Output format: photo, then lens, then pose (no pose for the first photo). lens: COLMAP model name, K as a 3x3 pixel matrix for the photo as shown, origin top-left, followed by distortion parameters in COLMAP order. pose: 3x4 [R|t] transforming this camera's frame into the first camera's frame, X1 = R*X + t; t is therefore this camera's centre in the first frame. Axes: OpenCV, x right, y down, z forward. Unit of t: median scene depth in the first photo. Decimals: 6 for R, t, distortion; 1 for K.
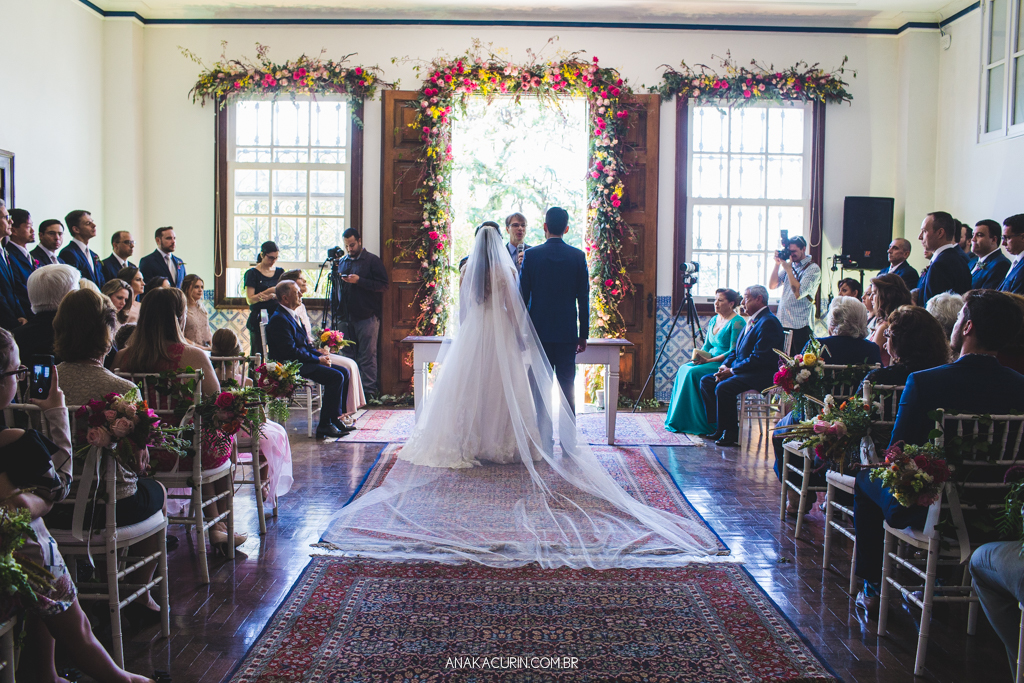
lens RADIAL K [[1018.3, 0, 510.3], [0, 1018.3, 340.5], [0, 0, 1]] dist [-0.040146, 0.000000]
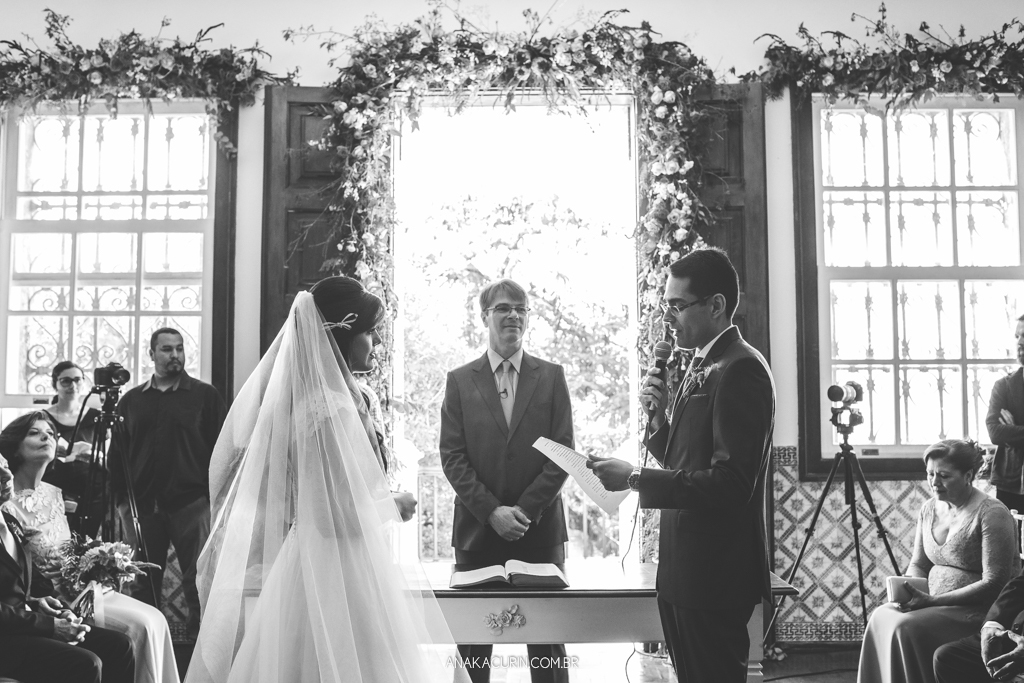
lens RADIAL K [[1018.3, 0, 515.1], [0, 1018.3, 342.9], [0, 0, 1]] dist [-0.040146, 0.000000]
pose [[0.999795, -0.018607, -0.007949, 0.012582], [0.017512, 0.992532, -0.120722, -0.036512], [0.010136, 0.120558, 0.992654, 0.464129]]
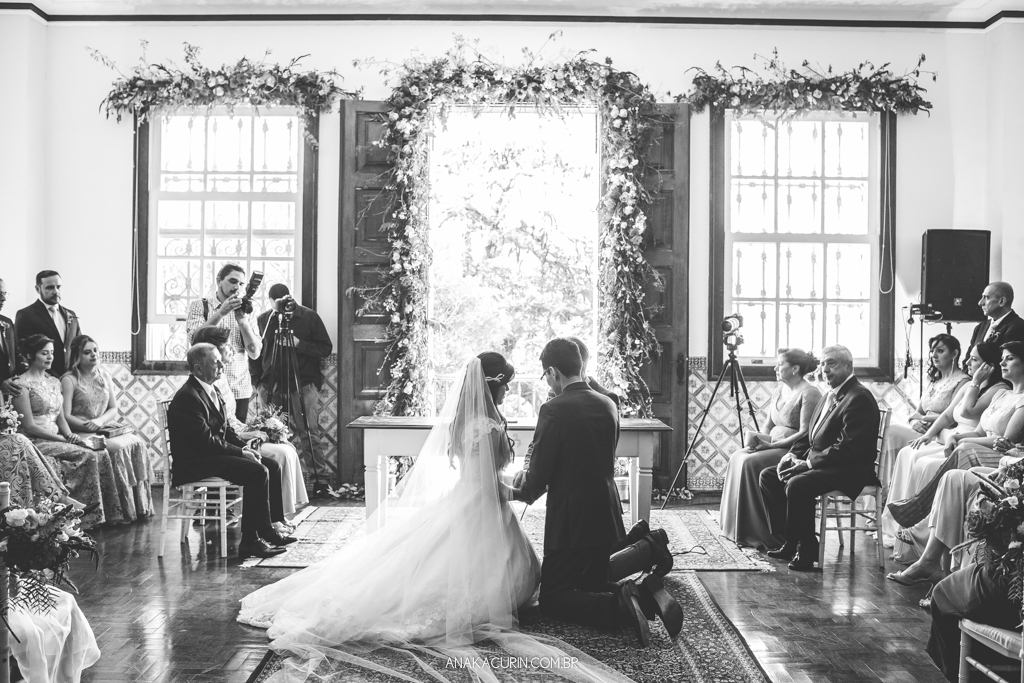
lens RADIAL K [[1018.3, 0, 508.6], [0, 1018.3, 339.6], [0, 0, 1]] dist [-0.040146, 0.000000]
pose [[0.999988, -0.004795, -0.001326, 0.005288], [0.004722, 0.998692, -0.050902, -0.017858], [0.001568, 0.050896, 0.998703, 0.214378]]
